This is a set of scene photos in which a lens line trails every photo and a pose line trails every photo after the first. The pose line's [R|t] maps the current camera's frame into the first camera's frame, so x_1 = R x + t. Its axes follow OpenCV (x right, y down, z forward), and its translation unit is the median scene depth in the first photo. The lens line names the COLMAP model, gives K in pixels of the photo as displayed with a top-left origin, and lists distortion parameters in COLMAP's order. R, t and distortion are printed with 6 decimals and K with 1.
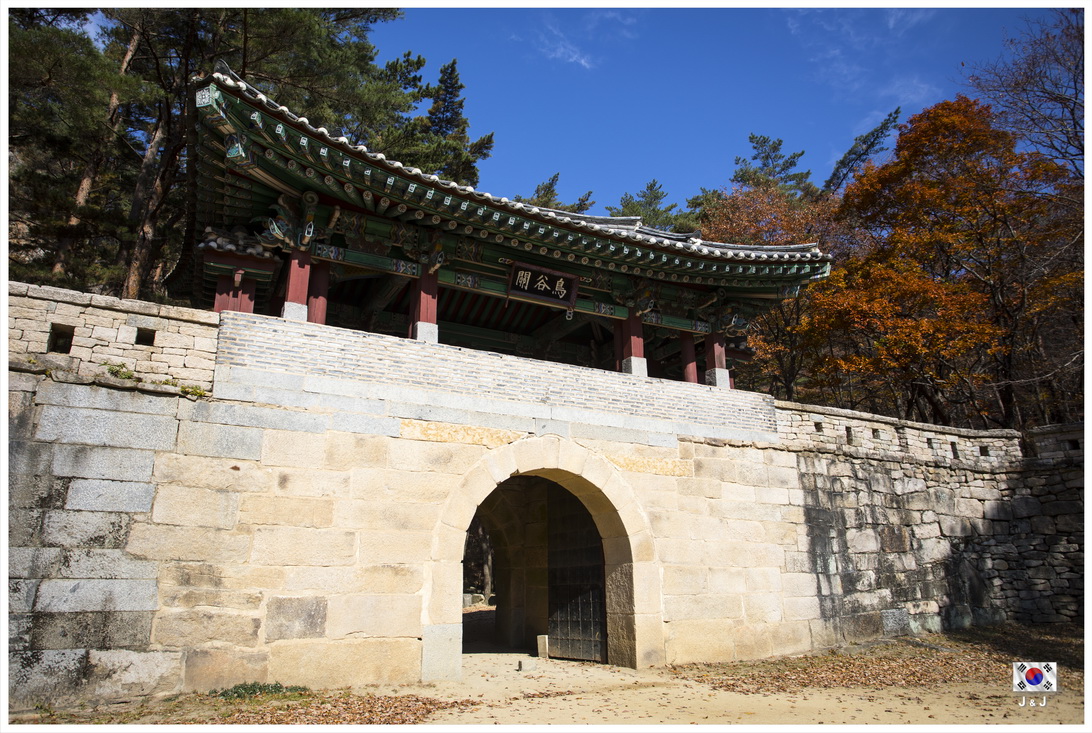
lens RADIAL K [[710.7, 0, 535.1], [0, 710.7, 363.6], [0, 0, 1]] dist [-0.041679, 0.039554]
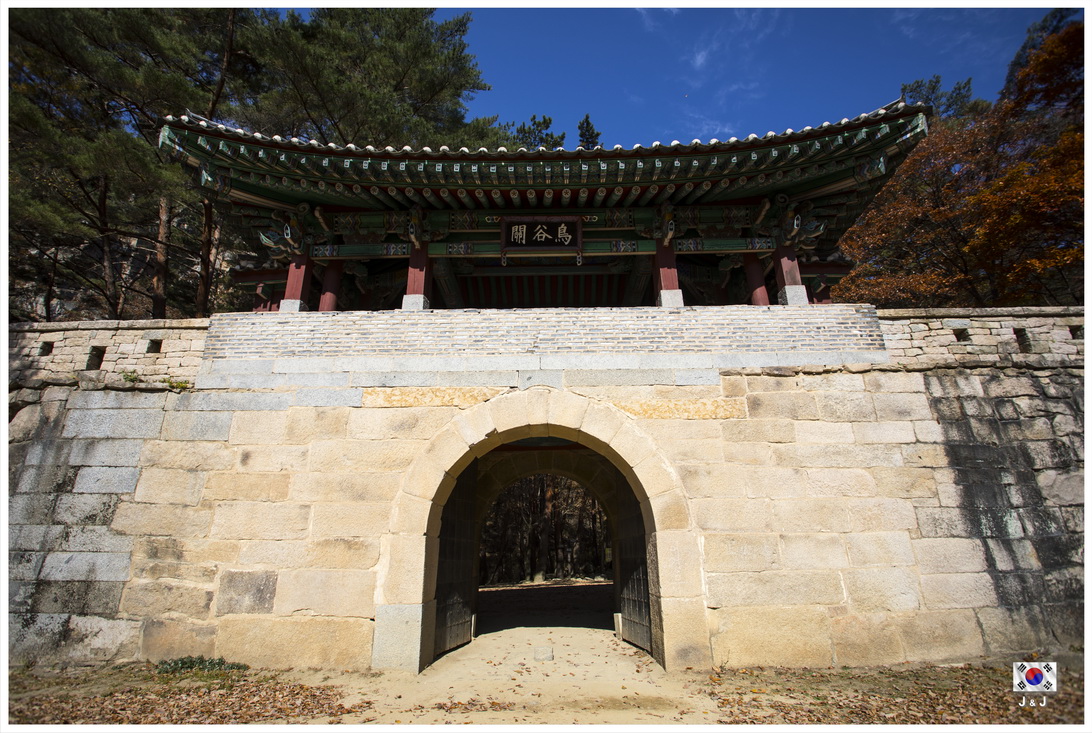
lens RADIAL K [[516.9, 0, 542.0], [0, 516.9, 362.9], [0, 0, 1]] dist [-0.062913, 0.022668]
pose [[0.875470, -0.171664, -0.451755, 0.297593], [0.146901, 0.985081, -0.089642, 0.120407], [0.460404, 0.012116, 0.887627, 0.404785]]
